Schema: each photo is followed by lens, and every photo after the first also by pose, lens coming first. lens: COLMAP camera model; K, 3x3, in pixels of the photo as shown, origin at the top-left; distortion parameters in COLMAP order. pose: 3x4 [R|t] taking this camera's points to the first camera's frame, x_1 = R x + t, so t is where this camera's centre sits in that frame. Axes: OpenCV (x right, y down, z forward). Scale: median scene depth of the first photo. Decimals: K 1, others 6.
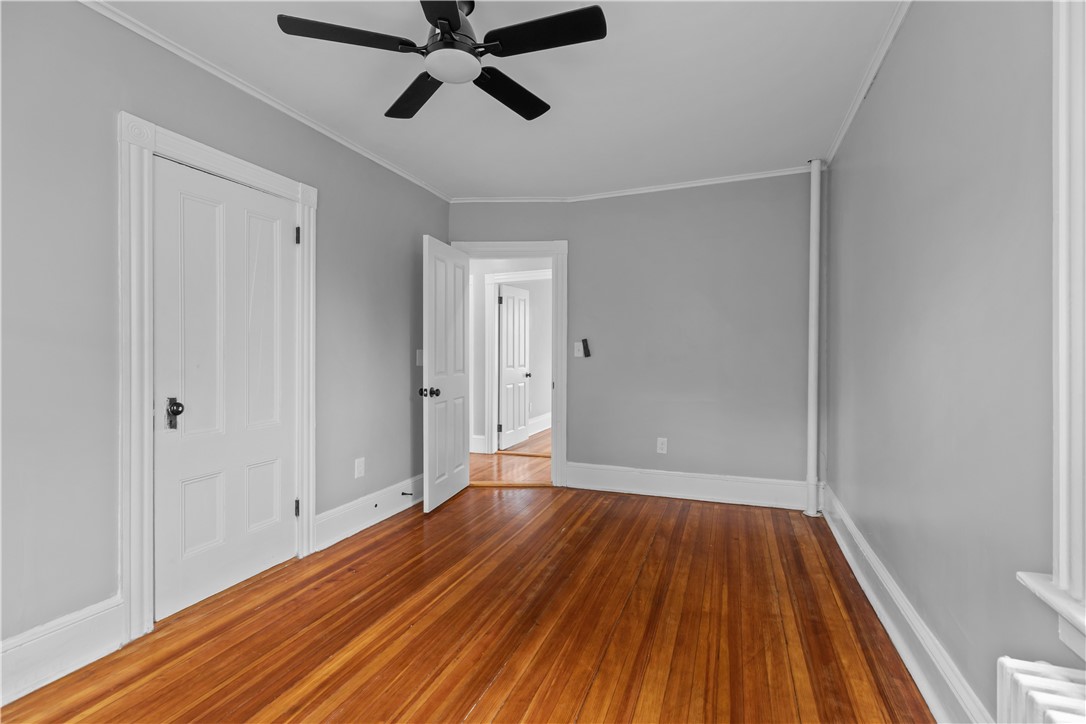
lens RADIAL K [[490.3, 0, 547.8], [0, 490.3, 353.6], [0, 0, 1]] dist [-0.000612, -0.000185]
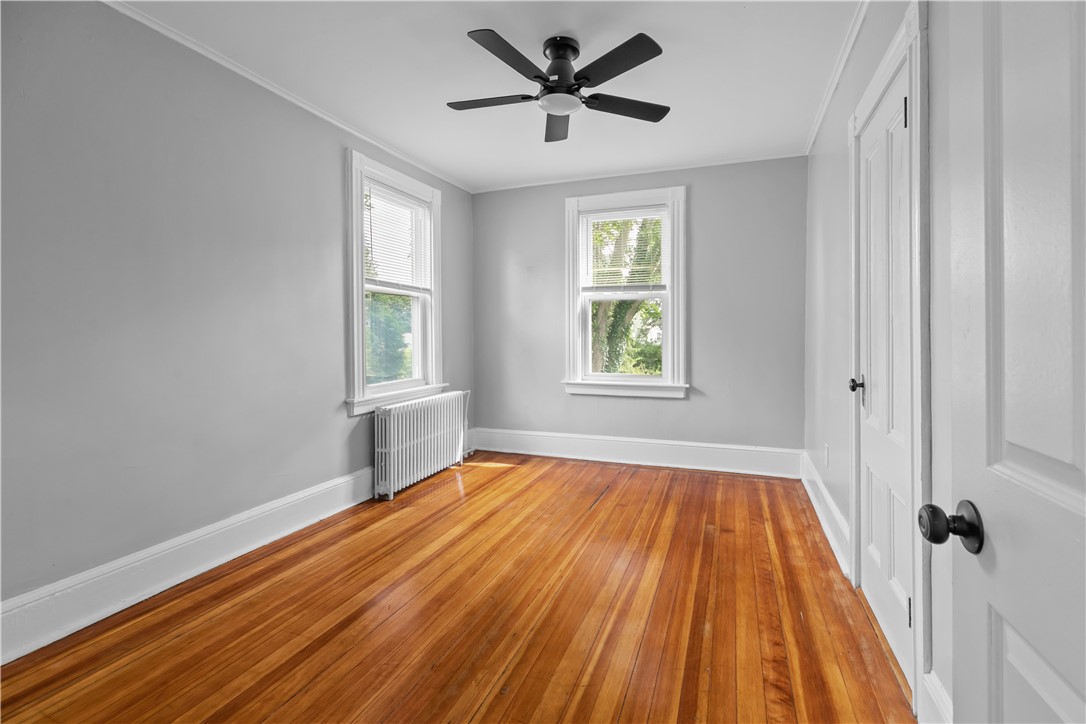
lens RADIAL K [[485.9, 0, 552.3], [0, 485.9, 351.2], [0, 0, 1]] dist [-0.000205, 0.000193]
pose [[-0.999991, 0.003479, 0.002425, -0.151414], [0.003577, 0.999128, 0.041599, 0.001857], [-0.002278, 0.041608, -0.999131, 1.998756]]
